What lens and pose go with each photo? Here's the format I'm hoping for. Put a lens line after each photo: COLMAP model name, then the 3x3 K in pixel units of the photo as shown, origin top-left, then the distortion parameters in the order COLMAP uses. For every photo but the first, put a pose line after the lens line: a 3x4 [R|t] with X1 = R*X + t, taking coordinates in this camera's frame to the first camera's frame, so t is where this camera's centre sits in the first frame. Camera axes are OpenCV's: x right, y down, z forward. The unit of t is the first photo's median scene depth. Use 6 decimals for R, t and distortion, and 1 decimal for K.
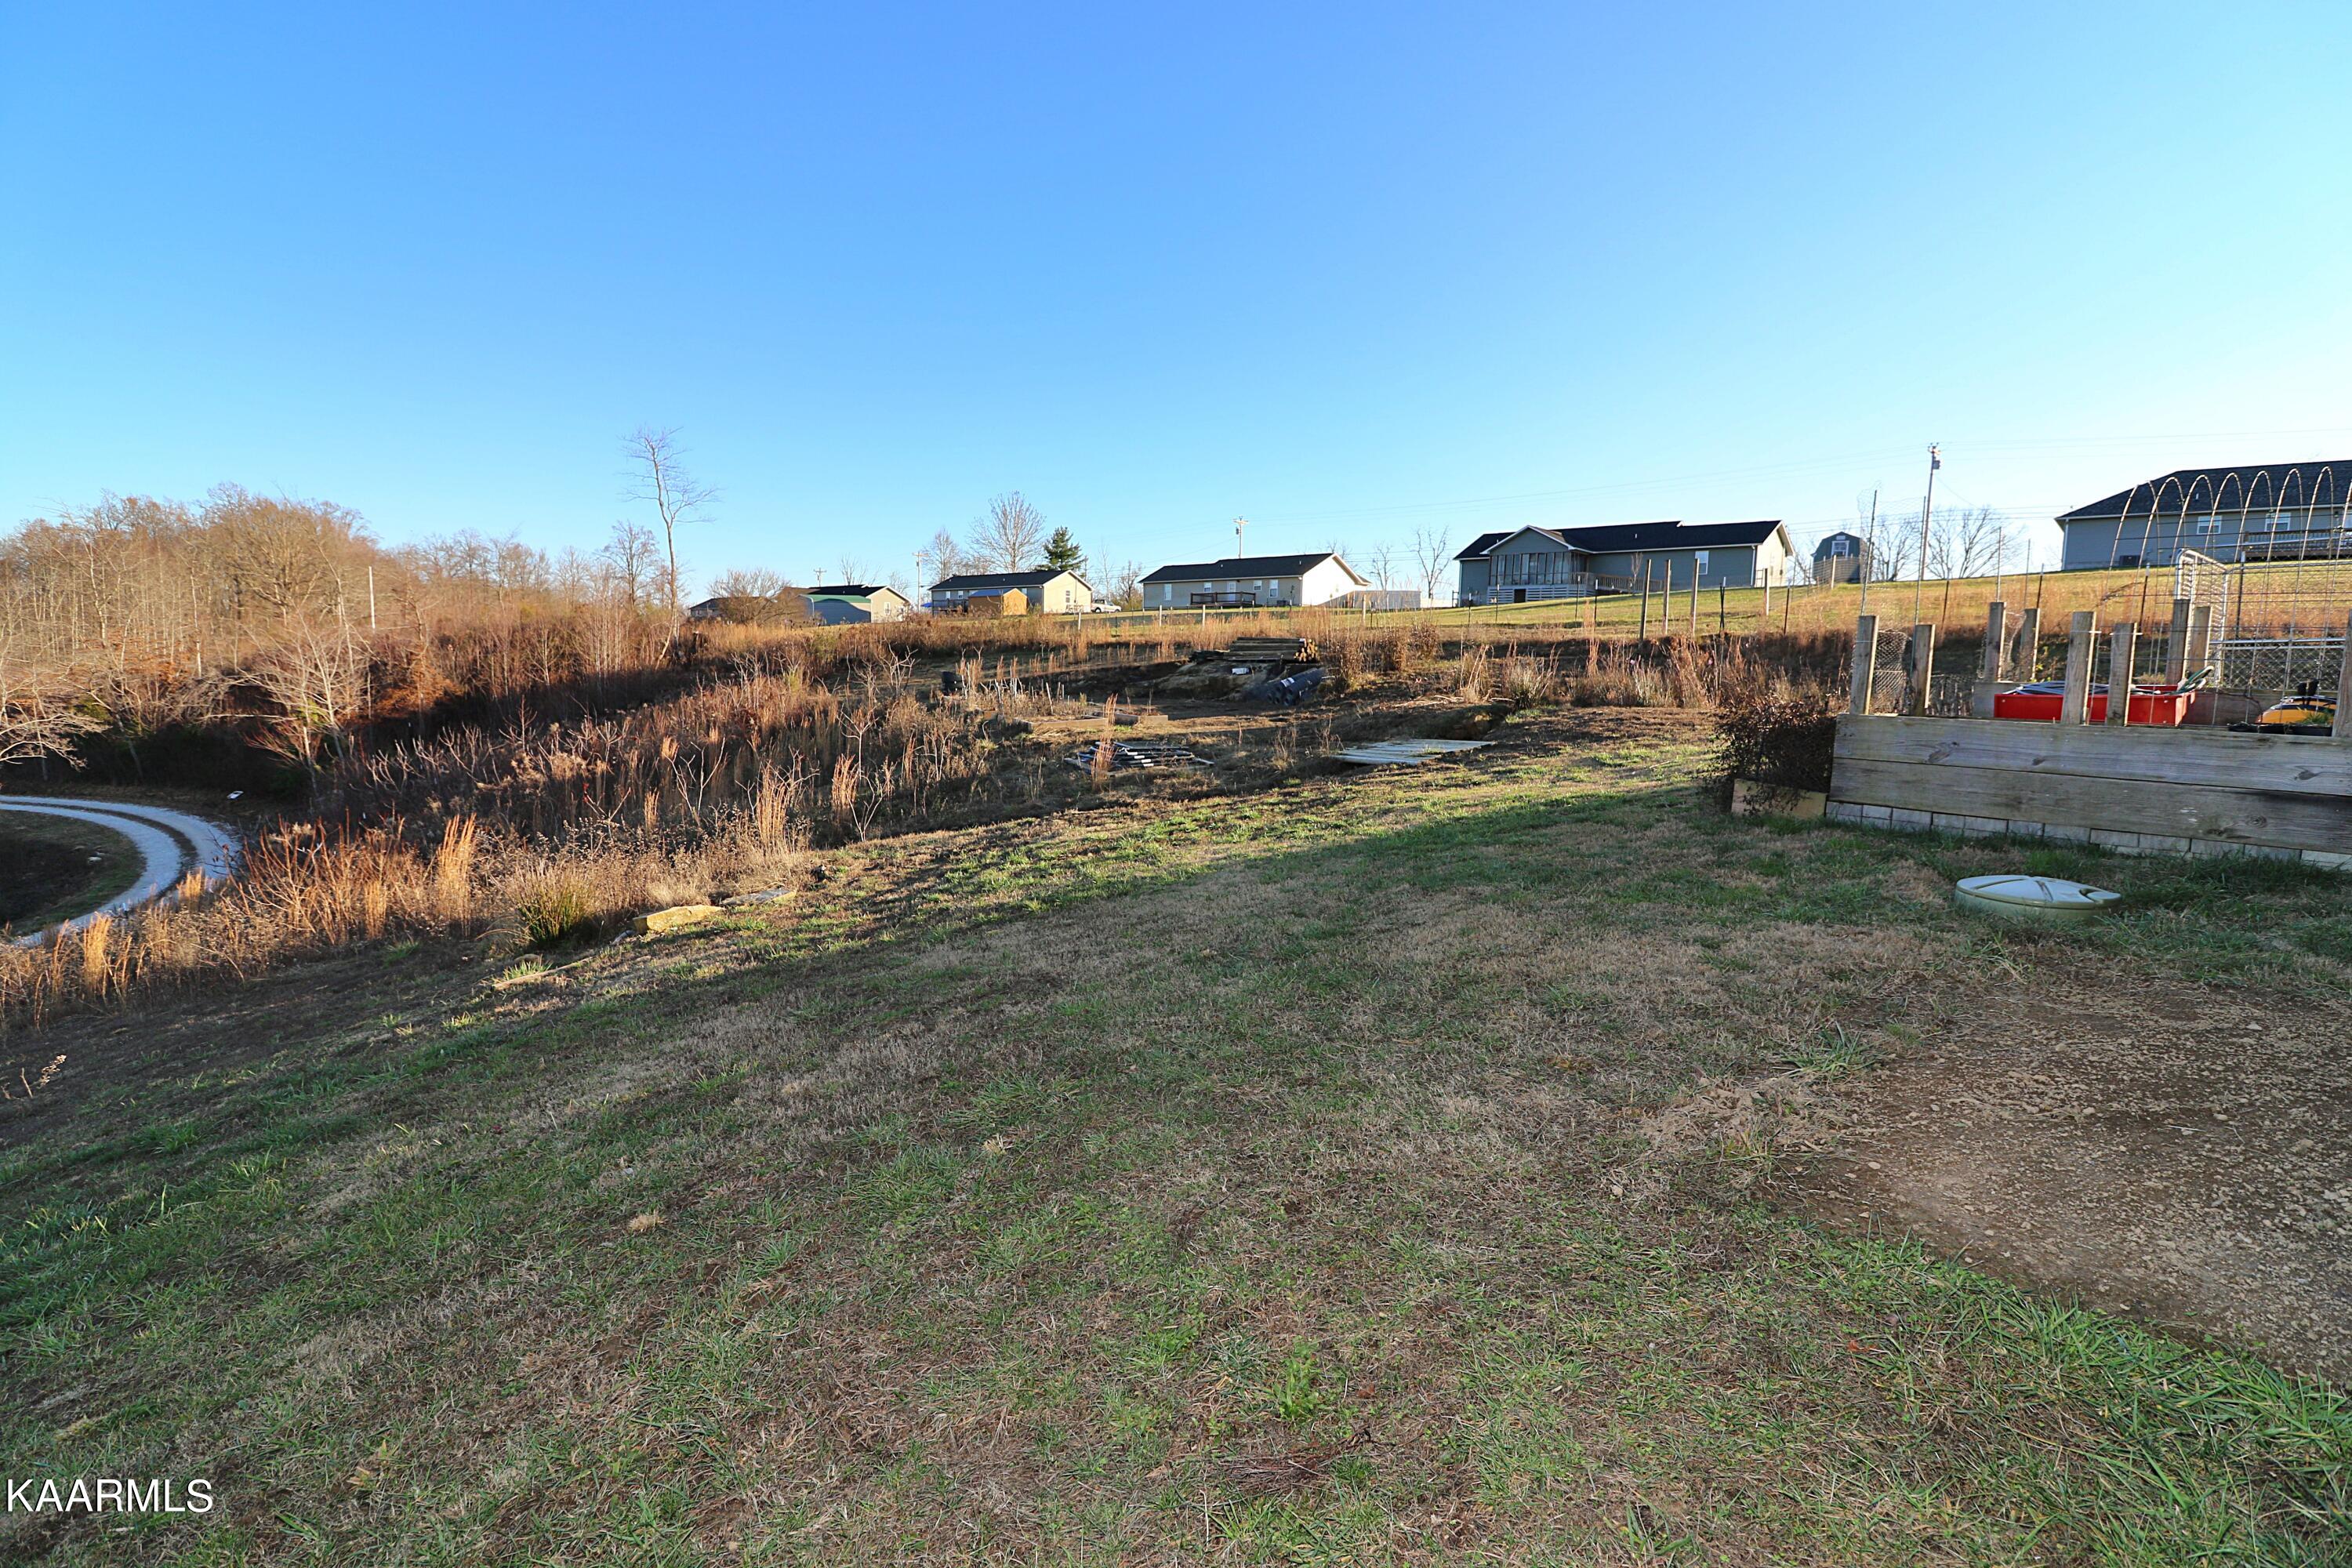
lens RADIAL K [[1092.6, 0, 1181.2], [0, 1092.6, 776.5], [0, 0, 1]] dist [-0.002064, -0.004796]
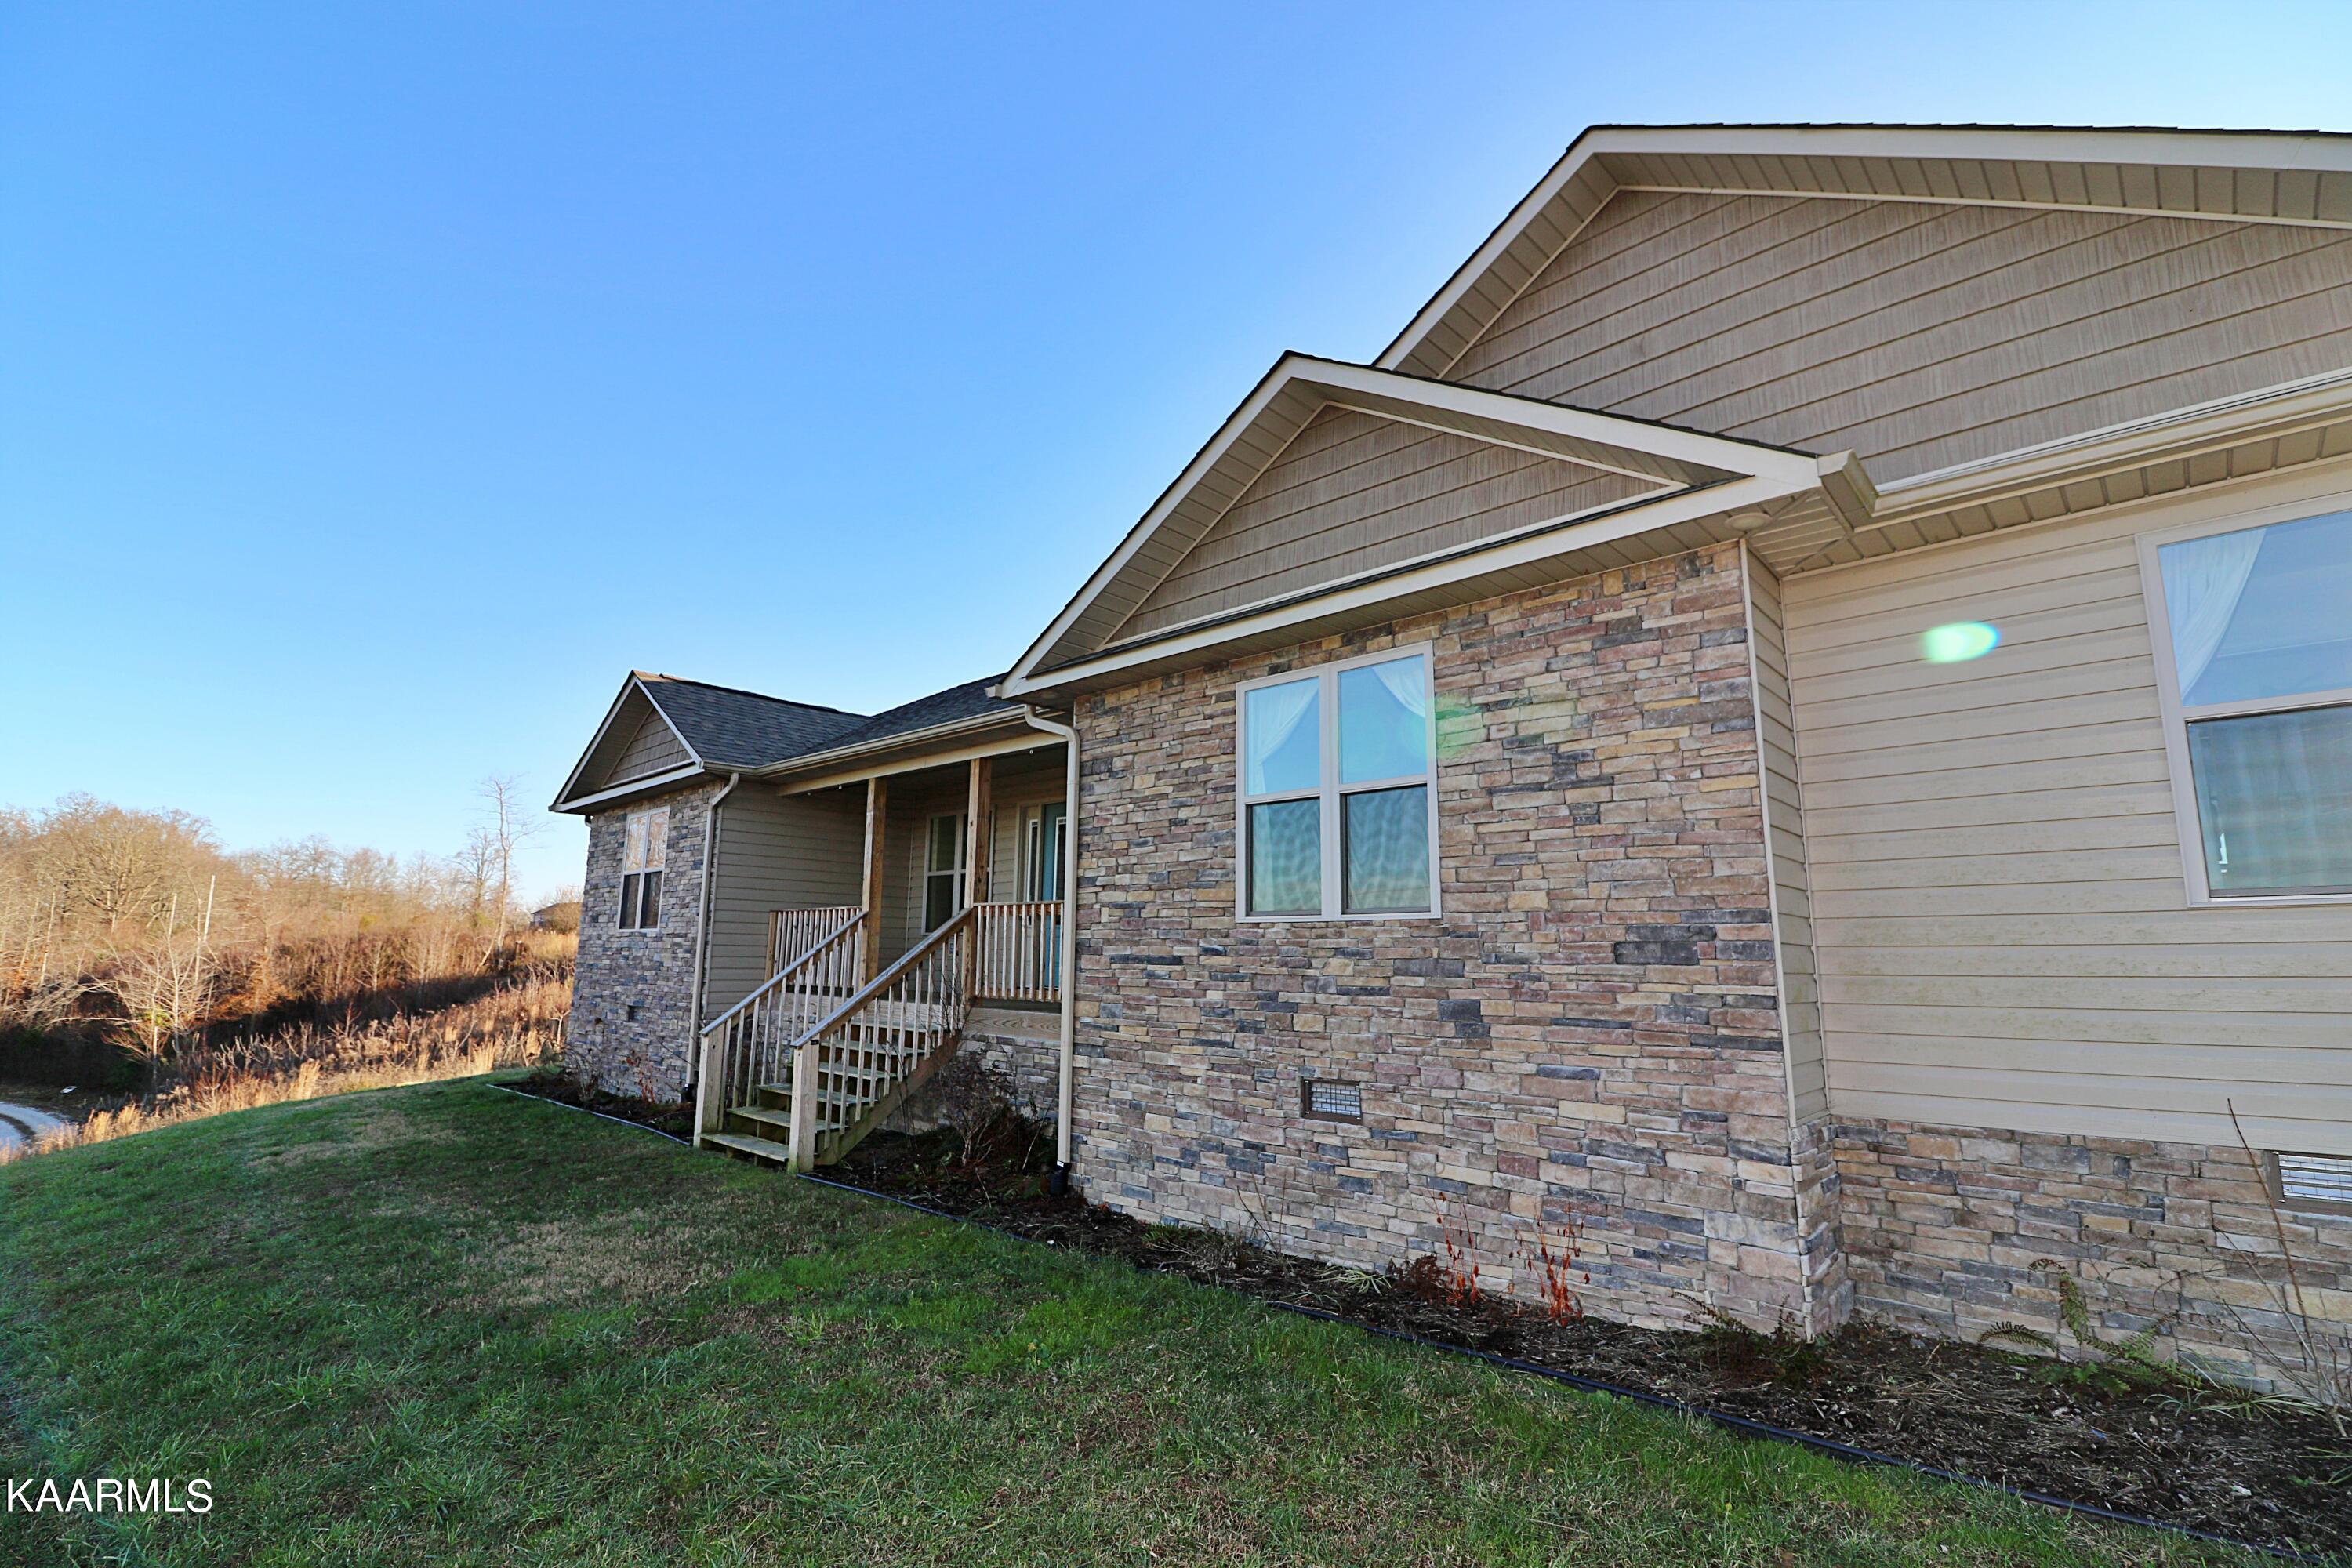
lens RADIAL K [[1092.6, 0, 1160.7], [0, 1092.6, 782.4], [0, 0, 1]] dist [-0.002064, -0.004796]
pose [[0.995786, 0.007382, 0.091410, 0.141305], [0.016837, 0.965096, -0.261353, 0.019344], [-0.090149, 0.261790, 0.960905, -0.240786]]
